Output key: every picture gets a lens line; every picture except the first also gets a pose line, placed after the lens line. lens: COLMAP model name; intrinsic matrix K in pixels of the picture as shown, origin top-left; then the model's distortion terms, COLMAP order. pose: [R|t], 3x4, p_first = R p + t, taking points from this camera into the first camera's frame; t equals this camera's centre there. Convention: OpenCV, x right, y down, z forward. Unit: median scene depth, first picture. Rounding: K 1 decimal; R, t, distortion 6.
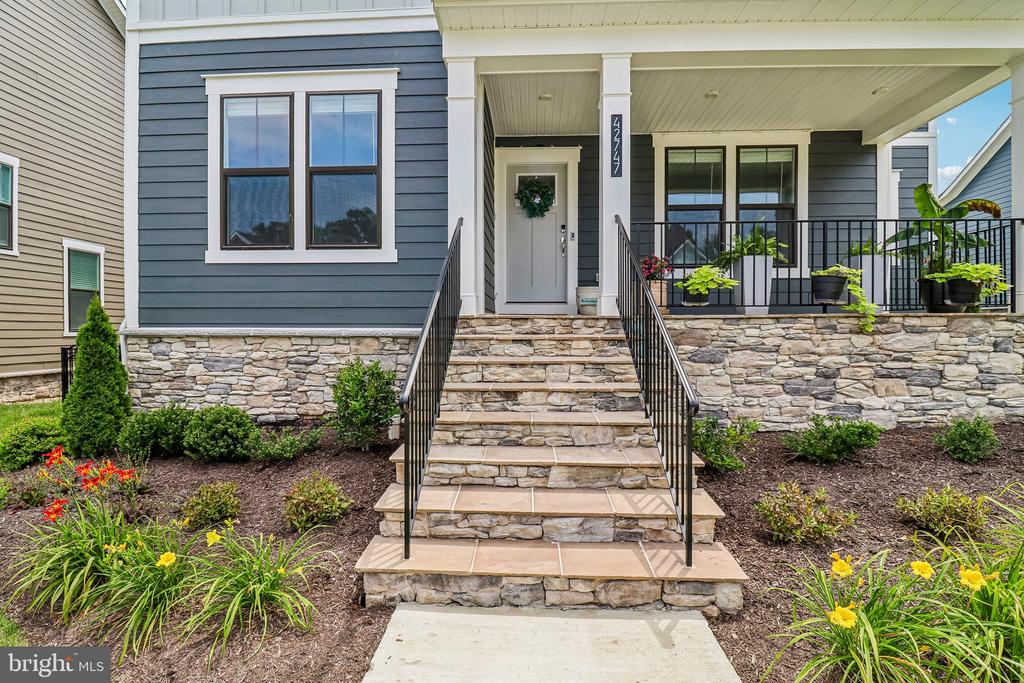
lens RADIAL K [[521.3, 0, 509.4], [0, 521.3, 335.6], [0, 0, 1]] dist [0.000870, -0.016900]
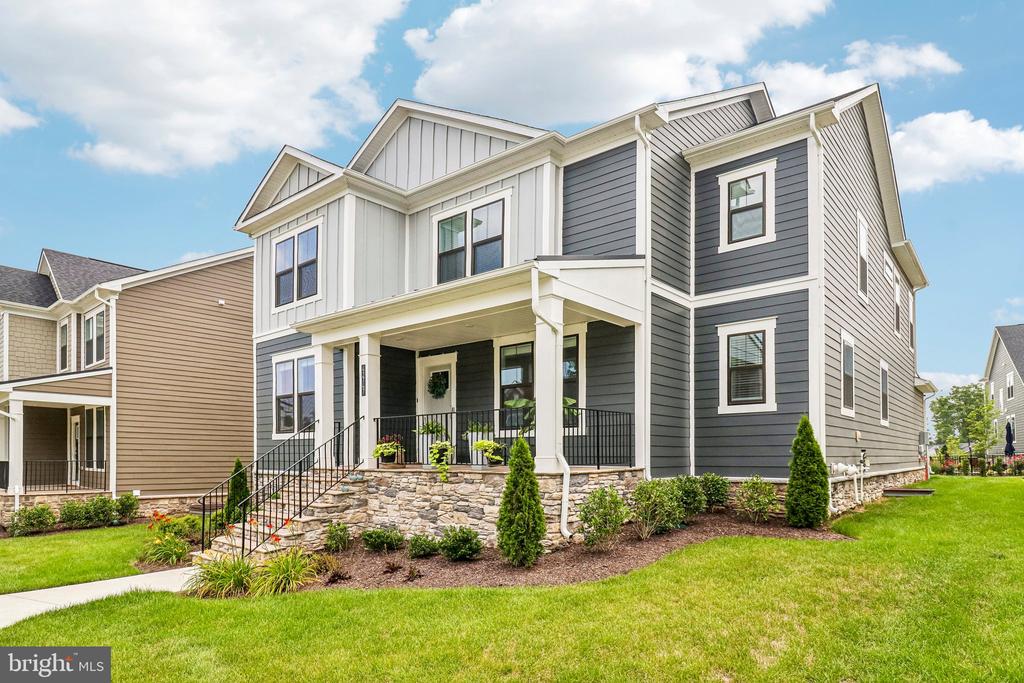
lens RADIAL K [[586.4, 0, 512.0], [0, 586.4, 341.5], [0, 0, 1]] dist [-0.000461, -0.000025]
pose [[0.794517, -0.112649, -0.596702, 1.985065], [-0.009355, 0.980255, -0.197515, -0.076749], [0.607170, 0.162511, 0.777776, -0.395539]]
